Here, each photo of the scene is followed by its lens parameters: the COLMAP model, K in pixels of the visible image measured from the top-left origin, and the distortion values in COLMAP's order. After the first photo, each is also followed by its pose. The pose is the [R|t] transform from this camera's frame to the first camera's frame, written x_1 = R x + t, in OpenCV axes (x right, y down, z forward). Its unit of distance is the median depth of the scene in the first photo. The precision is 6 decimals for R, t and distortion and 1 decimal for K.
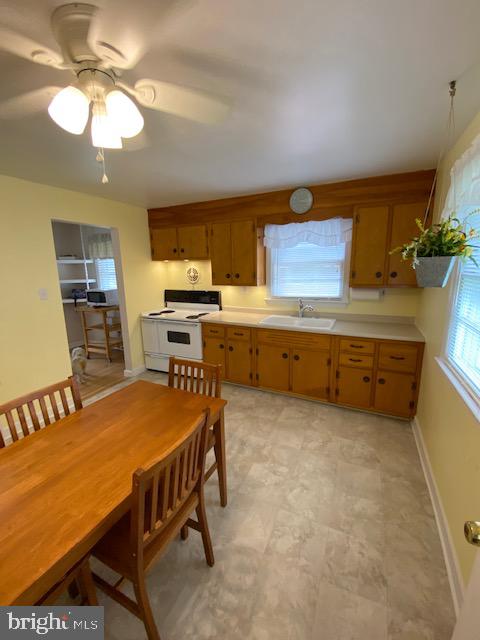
lens RADIAL K [[260.3, 0, 240.1], [0, 260.3, 315.5], [0, 0, 1]] dist [0.033433, -0.027369]
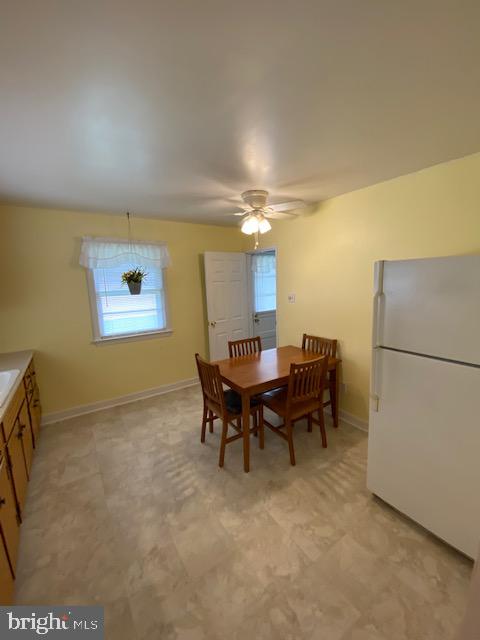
lens RADIAL K [[260.3, 0, 240.1], [0, 260.3, 315.5], [0, 0, 1]] dist [0.033433, -0.027369]
pose [[-0.855960, -0.026637, 0.516356, -0.771268], [0.141168, 0.948688, 0.282953, -0.281366], [-0.497398, 0.315090, -0.808278, 1.510032]]
